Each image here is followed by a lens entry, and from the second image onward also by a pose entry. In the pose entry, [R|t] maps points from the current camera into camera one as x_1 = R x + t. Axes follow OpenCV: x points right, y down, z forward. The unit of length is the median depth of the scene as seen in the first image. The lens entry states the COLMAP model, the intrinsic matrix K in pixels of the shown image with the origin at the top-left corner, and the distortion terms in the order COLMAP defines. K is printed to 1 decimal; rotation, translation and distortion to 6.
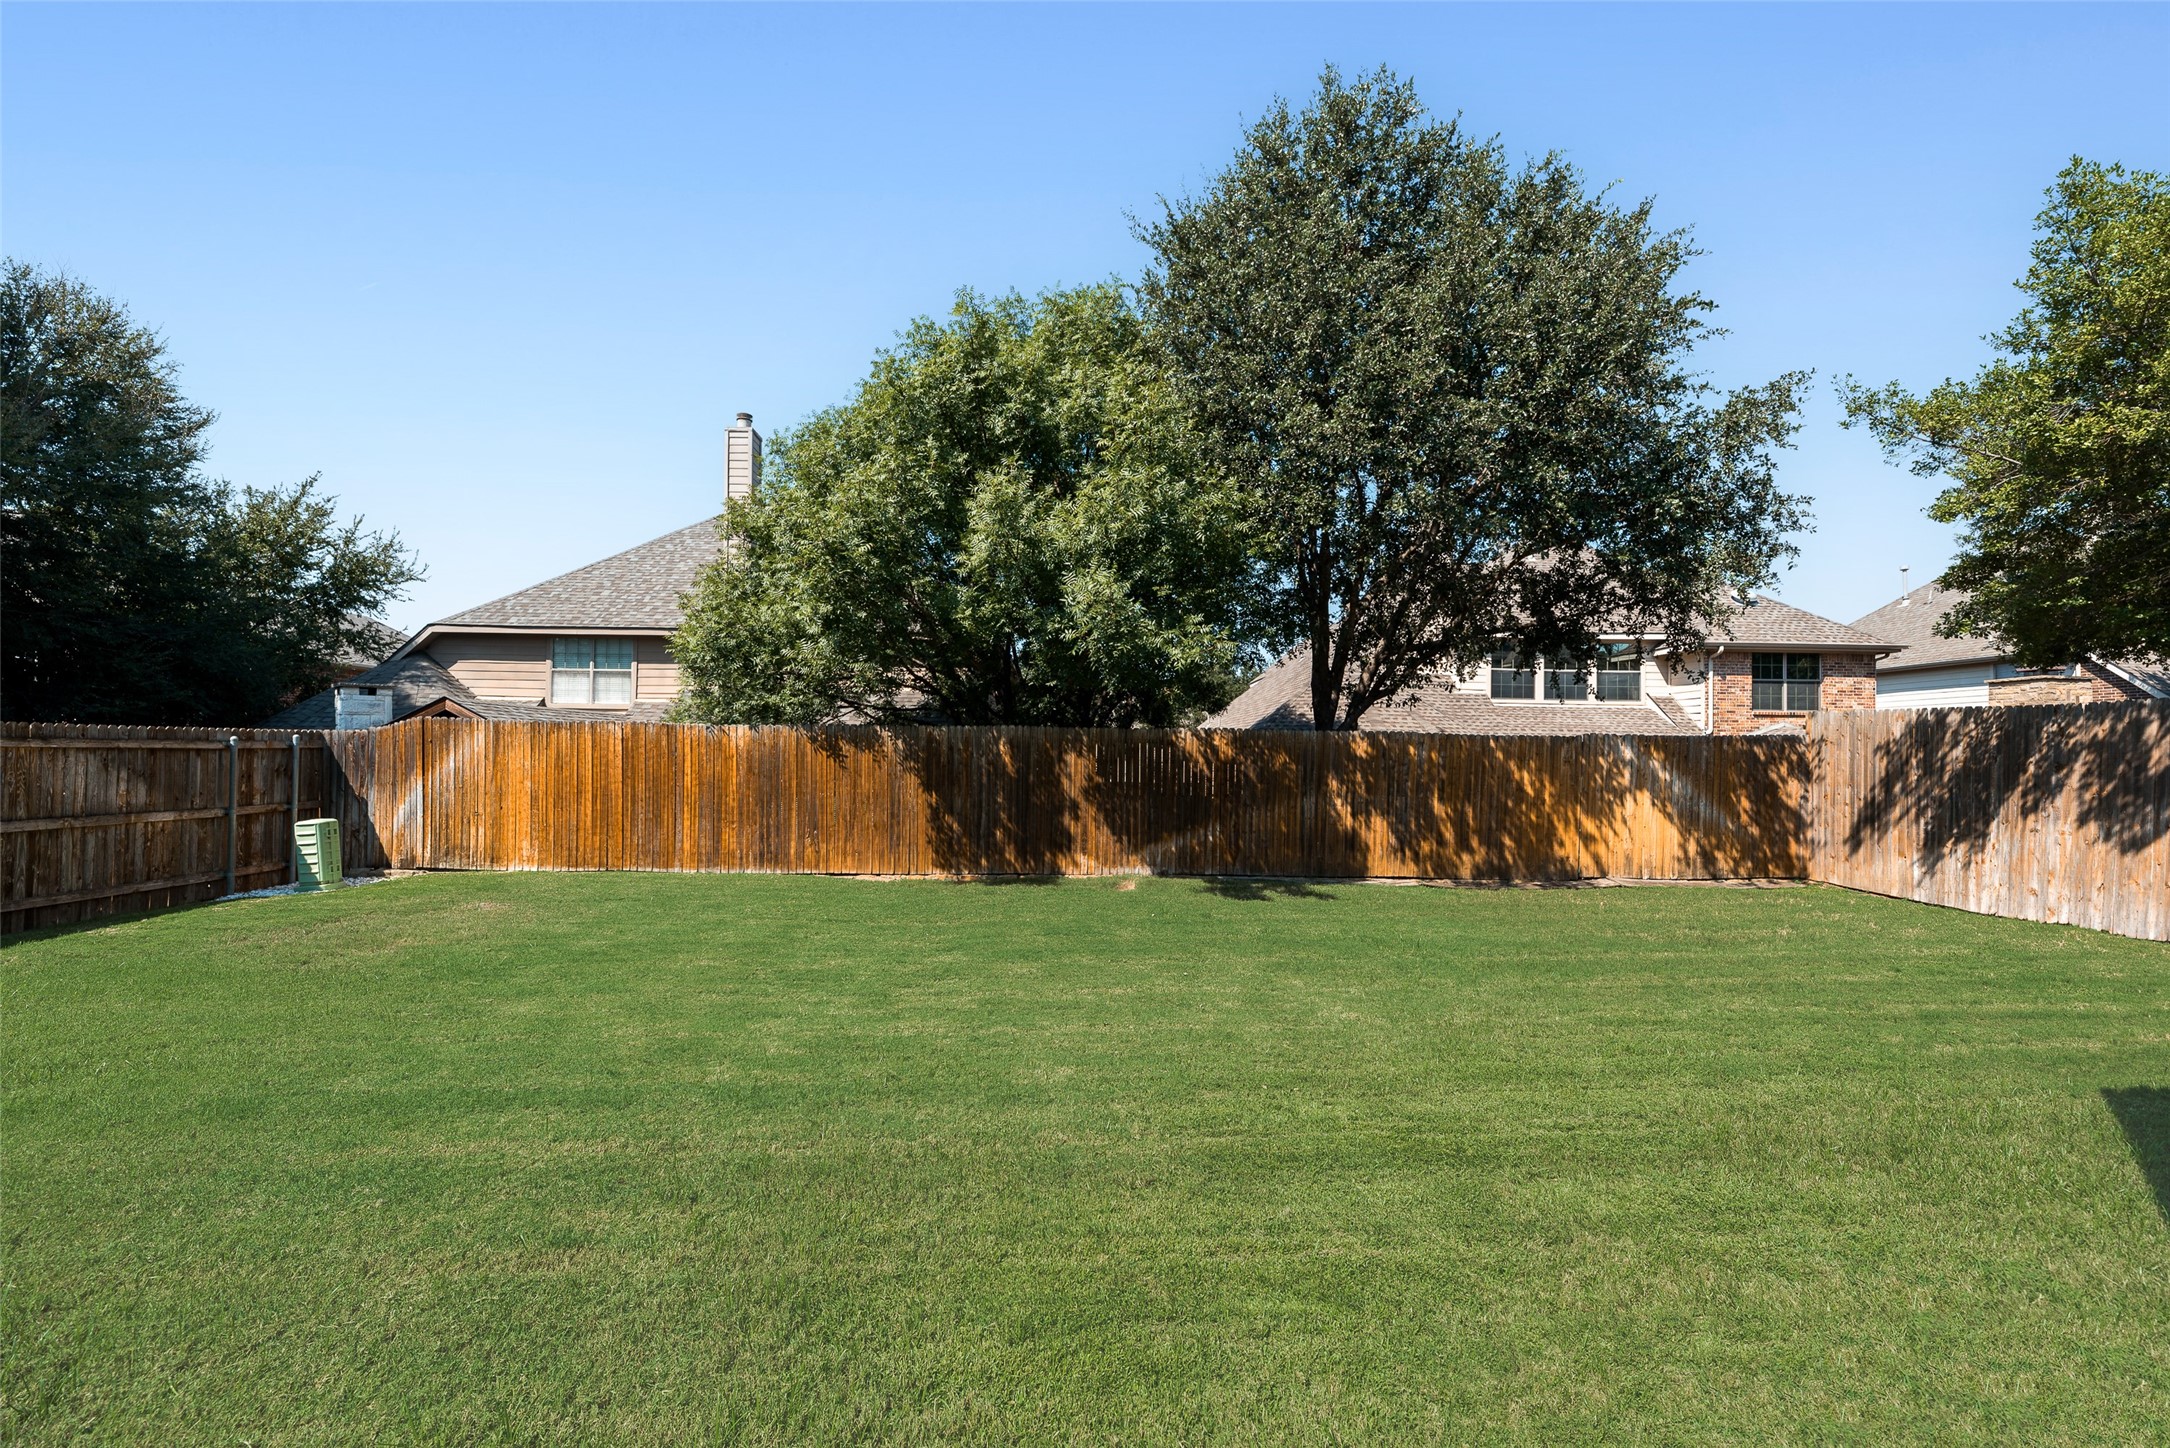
lens RADIAL K [[879.7, 0, 1088.3], [0, 879.7, 719.9], [0, 0, 1]] dist [-0.001723, 0.000055]
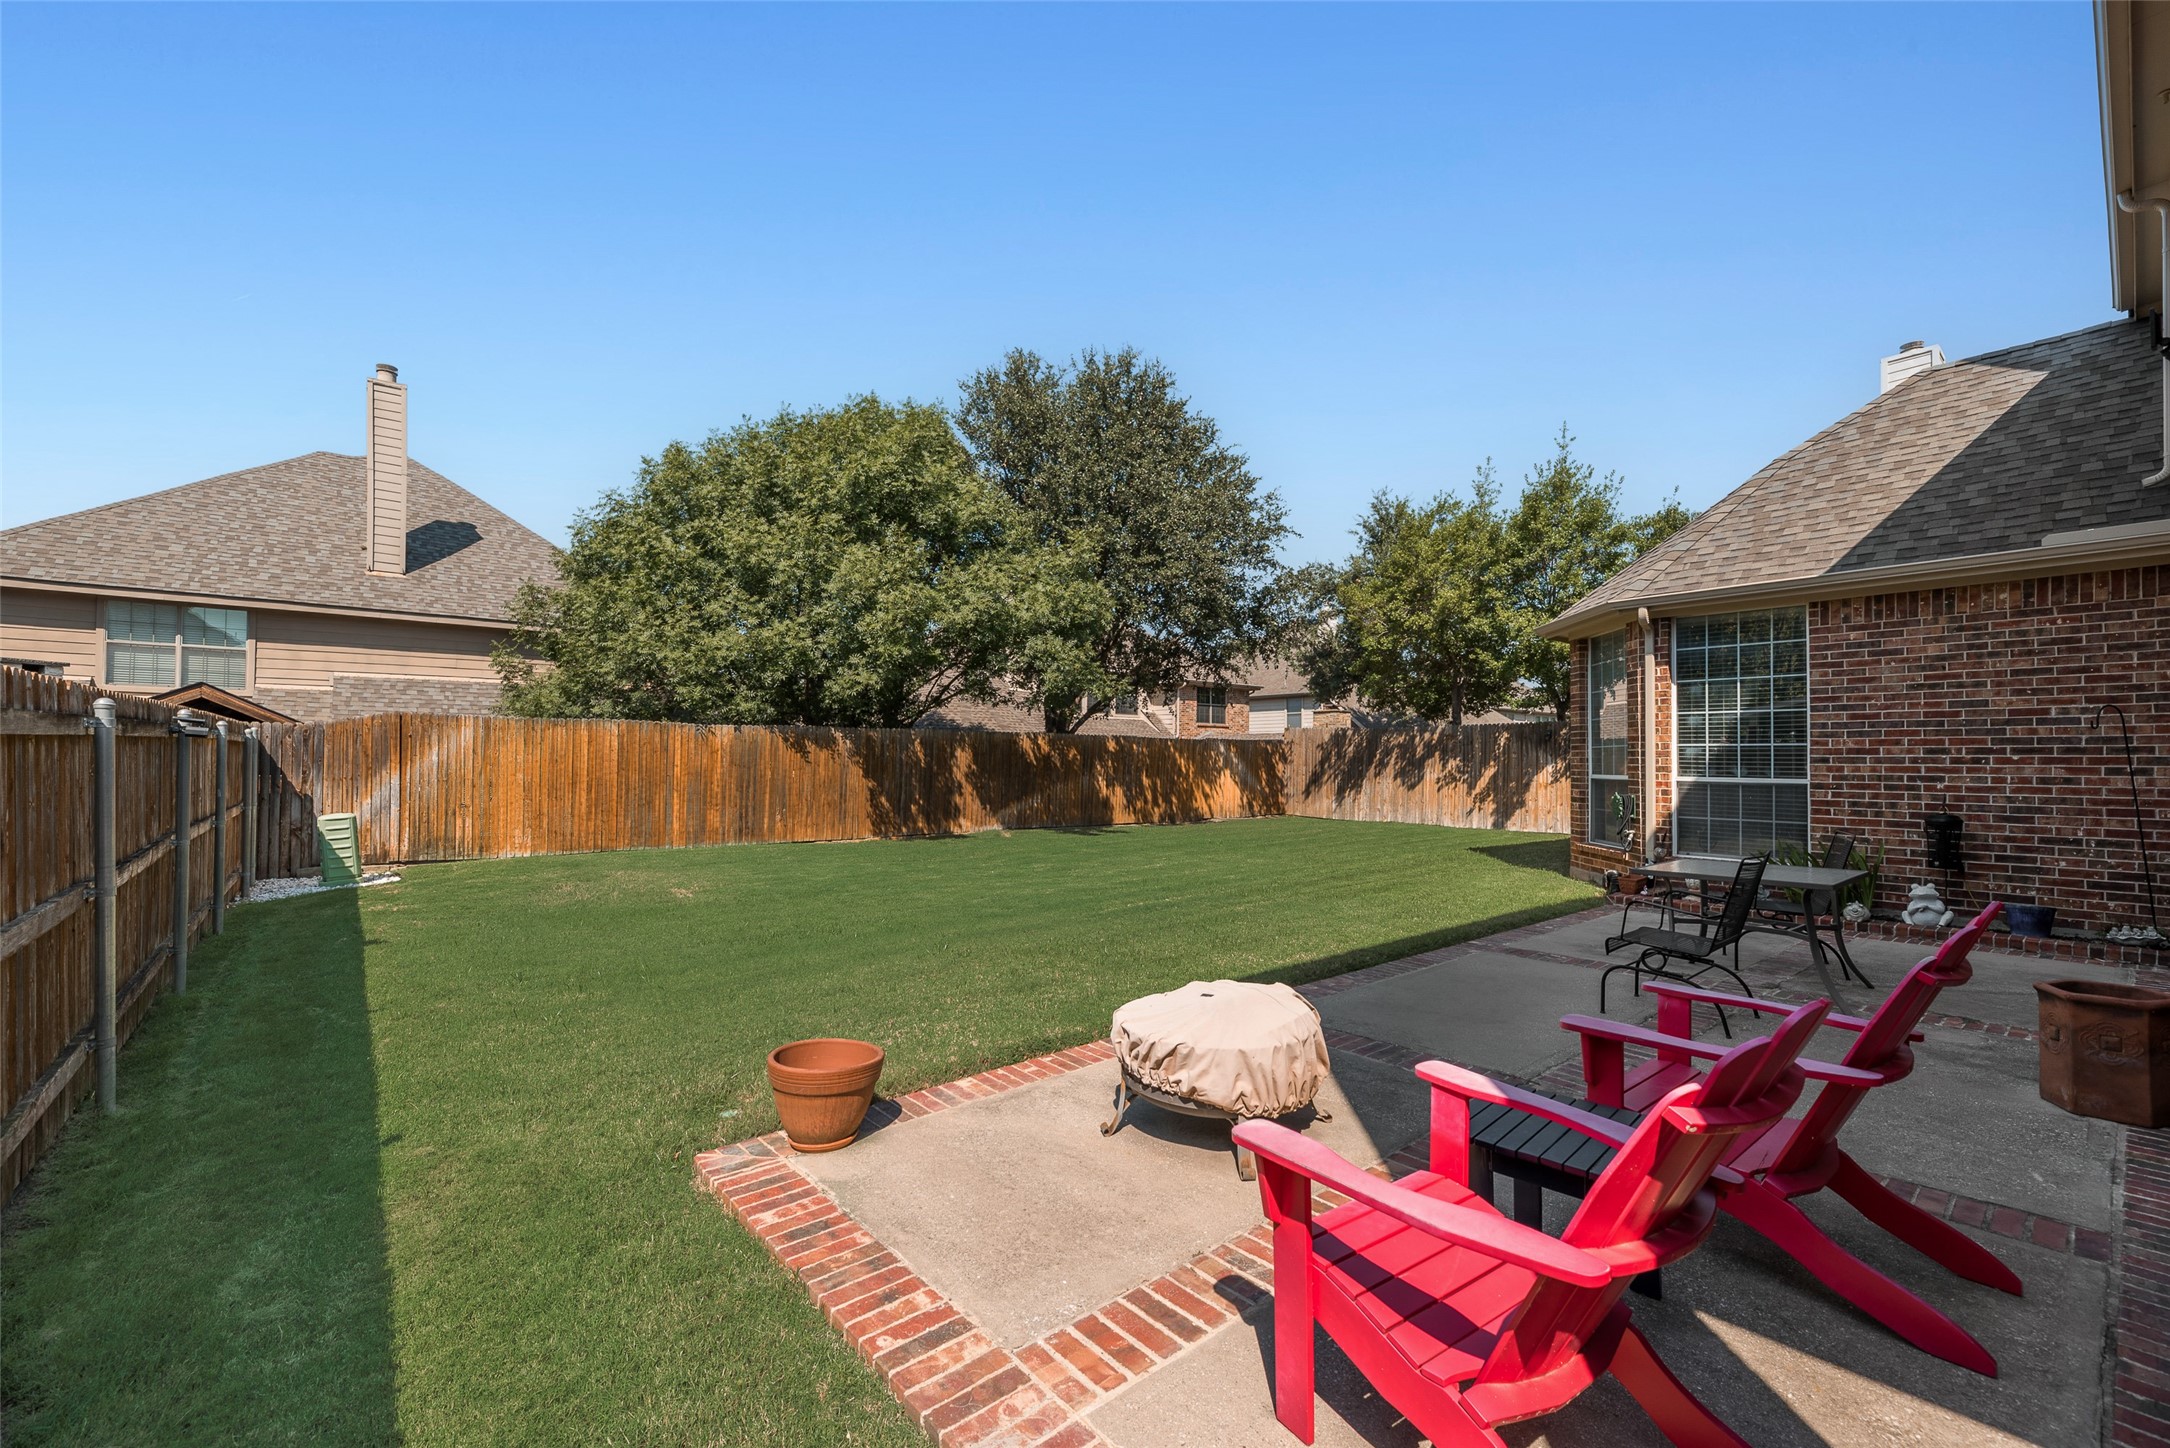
lens RADIAL K [[879.7, 0, 1088.3], [0, 879.7, 719.9], [0, 0, 1]] dist [-0.001723, 0.000055]
pose [[0.790172, 0.021338, 0.612513, -0.743992], [-0.023326, 0.999717, -0.004735, -0.007362], [-0.612441, -0.010546, 0.790446, -0.275862]]
